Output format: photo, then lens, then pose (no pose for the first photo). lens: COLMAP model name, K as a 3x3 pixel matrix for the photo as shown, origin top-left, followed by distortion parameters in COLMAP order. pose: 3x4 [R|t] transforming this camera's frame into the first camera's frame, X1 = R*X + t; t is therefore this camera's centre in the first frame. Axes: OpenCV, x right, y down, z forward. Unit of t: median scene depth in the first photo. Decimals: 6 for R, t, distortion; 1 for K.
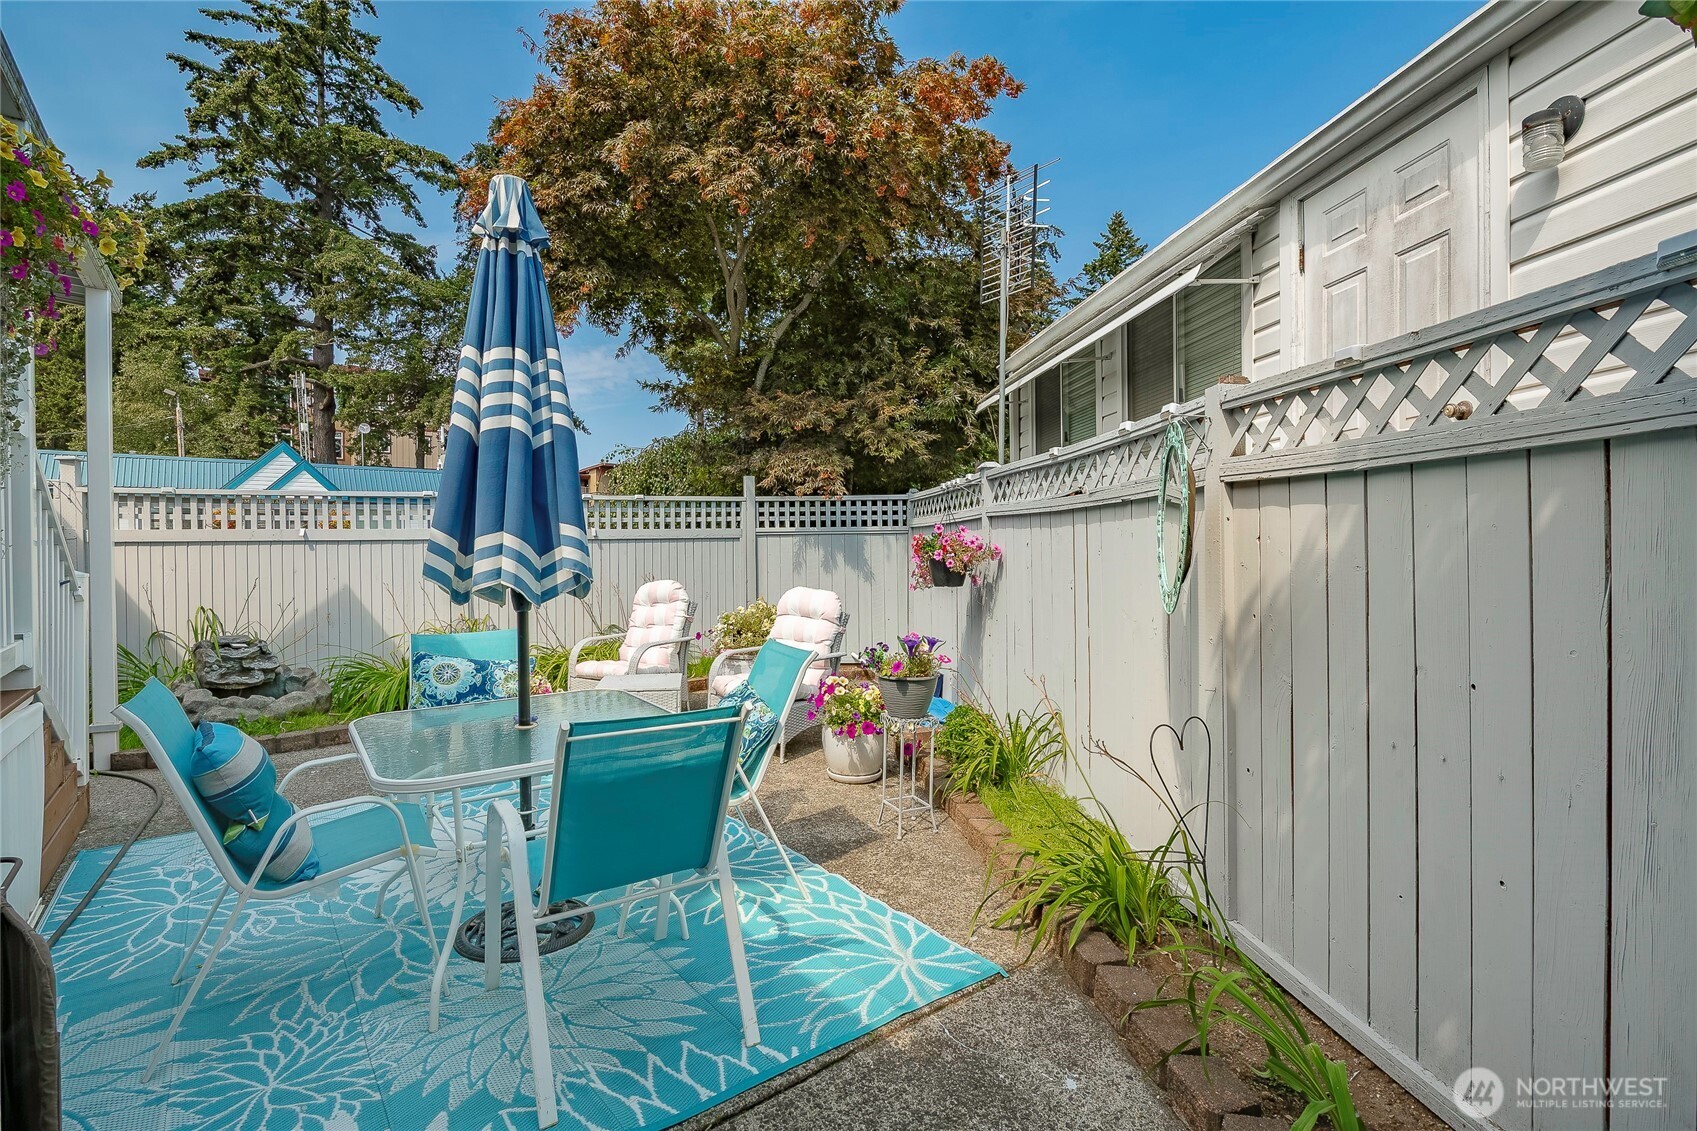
lens RADIAL K [[785.9, 0, 845.8], [0, 785.9, 549.0], [0, 0, 1]] dist [-0.012107, 0.000075]
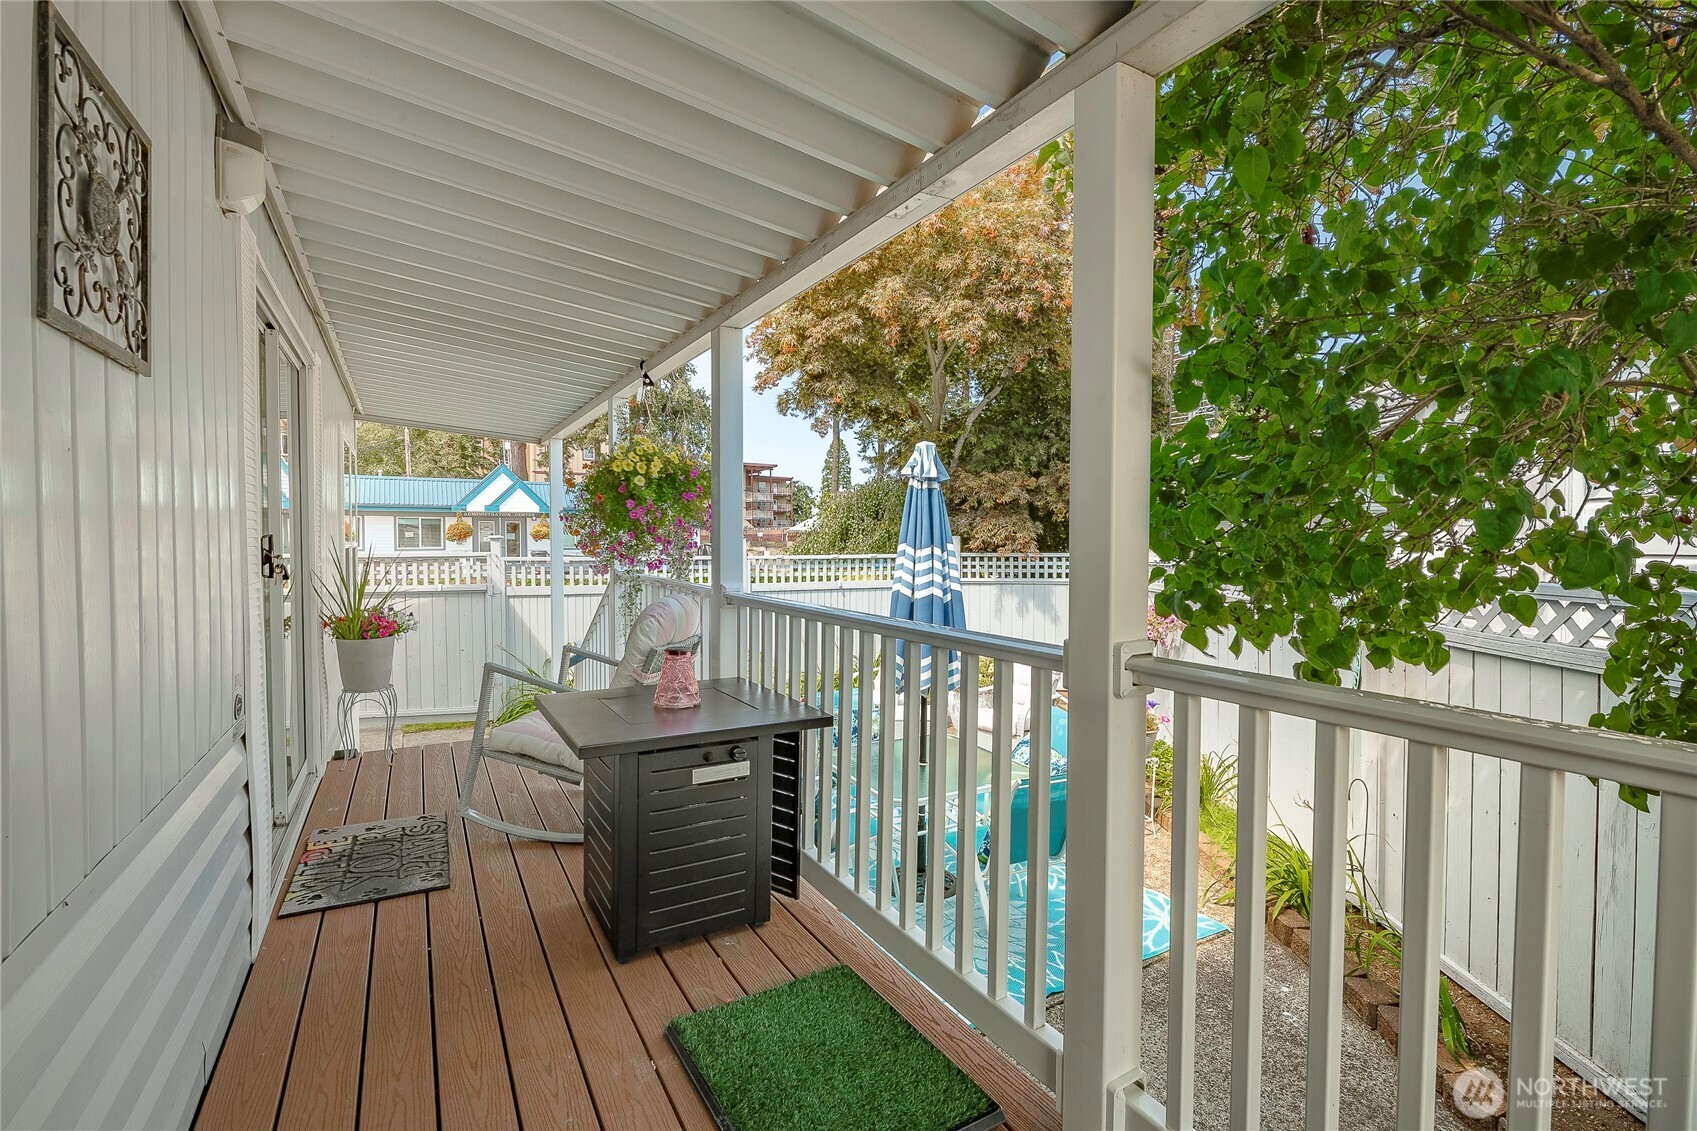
lens RADIAL K [[766.7, 0, 845.1], [0, 766.7, 547.8], [0, 0, 1]] dist [-0.011326, -0.000165]
pose [[0.989460, 0.008715, -0.144546, -0.156534], [-0.006934, 0.999894, 0.012824, -0.115448], [0.144642, -0.011687, 0.989415, -0.289405]]
